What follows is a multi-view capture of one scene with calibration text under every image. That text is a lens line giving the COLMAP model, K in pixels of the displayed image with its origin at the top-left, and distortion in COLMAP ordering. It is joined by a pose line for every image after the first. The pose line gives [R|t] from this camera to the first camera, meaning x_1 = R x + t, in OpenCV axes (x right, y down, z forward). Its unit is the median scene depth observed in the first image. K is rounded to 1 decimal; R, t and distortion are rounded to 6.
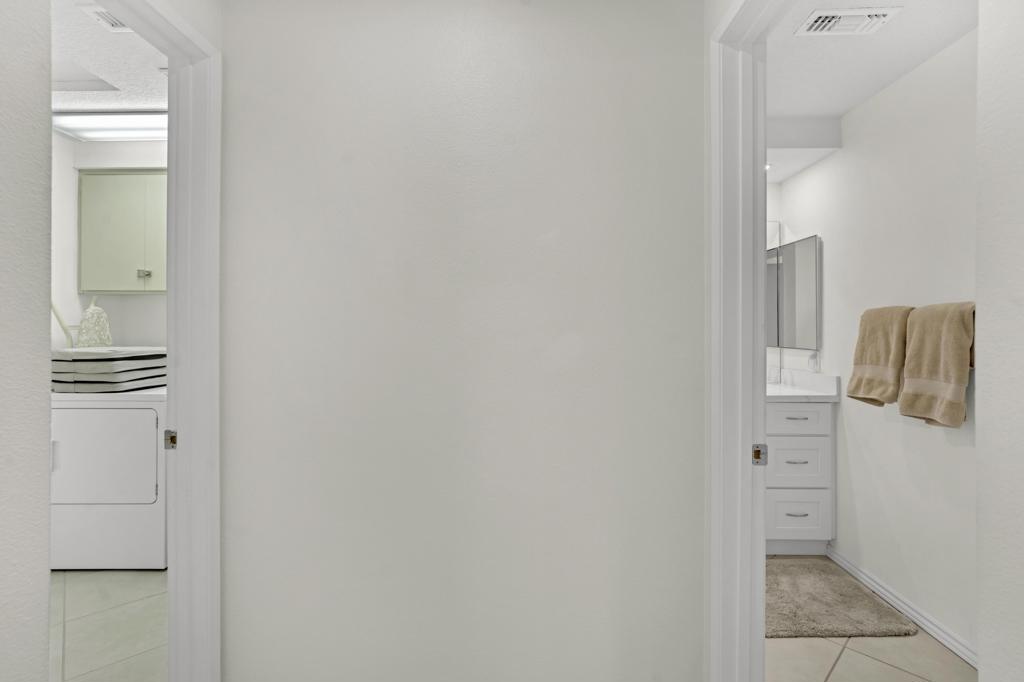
lens RADIAL K [[483.0, 0, 512.7], [0, 483.0, 329.9], [0, 0, 1]] dist [-0.004671, 0.000224]
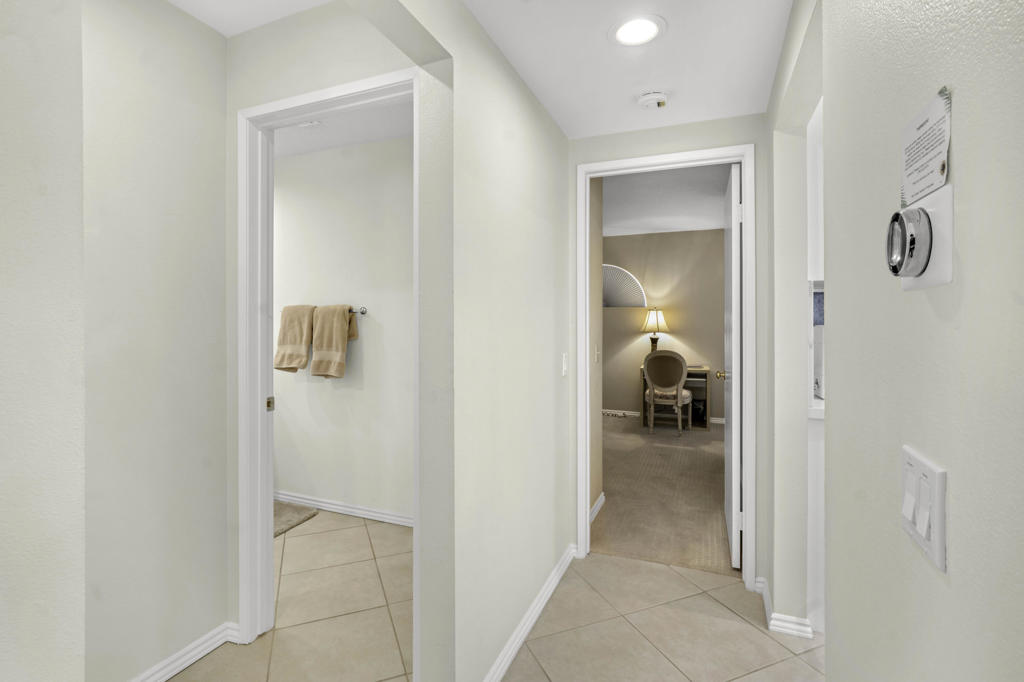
lens RADIAL K [[483.0, 0, 512.7], [0, 483.0, 329.9], [0, 0, 1]] dist [-0.004671, 0.000224]
pose [[0.356153, -0.021010, 0.934191, -0.424495], [0.001723, 0.999760, 0.021828, -0.002868], [-0.934426, -0.006165, 0.356104, -0.165550]]
